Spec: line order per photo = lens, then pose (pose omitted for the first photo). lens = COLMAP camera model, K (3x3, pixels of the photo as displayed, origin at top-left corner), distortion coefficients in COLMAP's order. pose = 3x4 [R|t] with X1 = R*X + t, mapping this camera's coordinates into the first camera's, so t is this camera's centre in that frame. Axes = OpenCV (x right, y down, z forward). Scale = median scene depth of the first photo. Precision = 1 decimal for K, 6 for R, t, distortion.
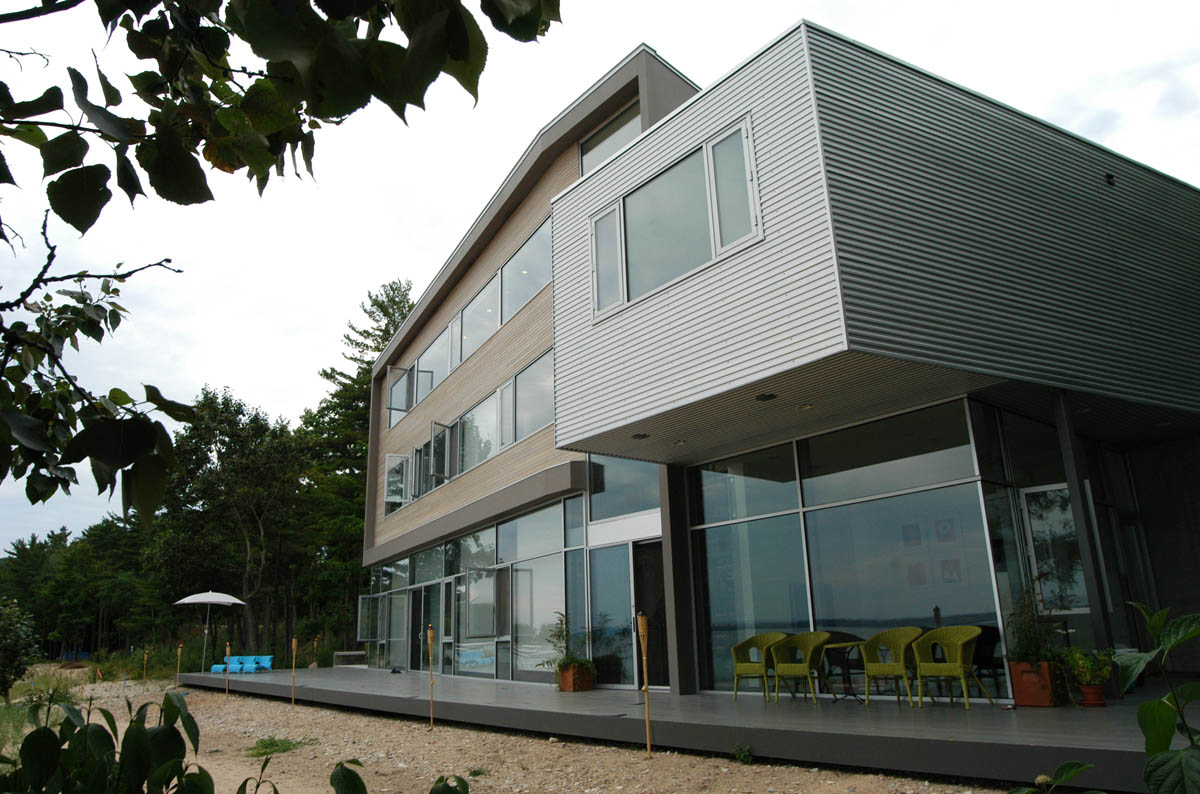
lens RADIAL K [[838.8, 0, 600.0], [0, 838.8, 397.0], [0, 0, 1]] dist [-0.102953, -0.000064]
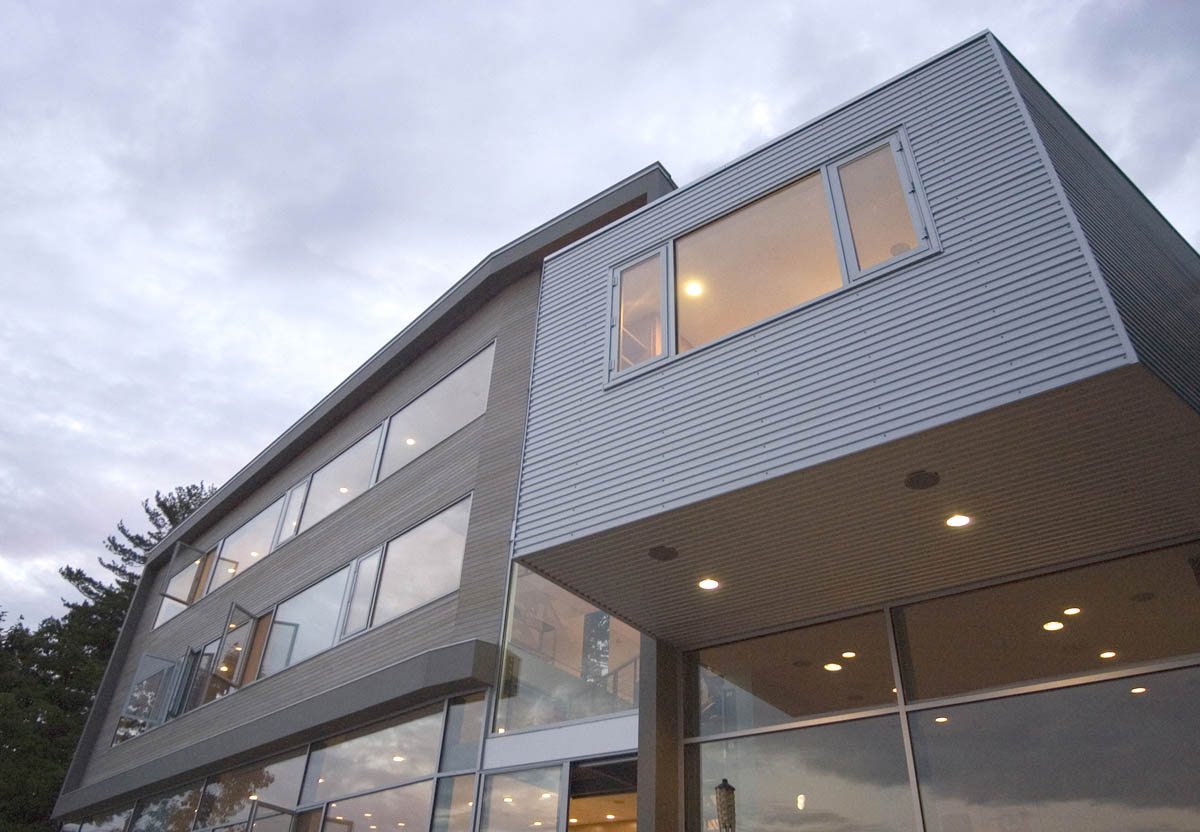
lens RADIAL K [[935.0, 0, 600.0], [0, 935.0, 416.0], [0, 0, 1]] dist [-0.055632, -0.000477]
pose [[0.959760, 0.235601, 0.152819, -0.062757], [-0.173204, 0.924978, -0.338254, 0.096389], [-0.221047, 0.298173, 0.928564, 0.159811]]
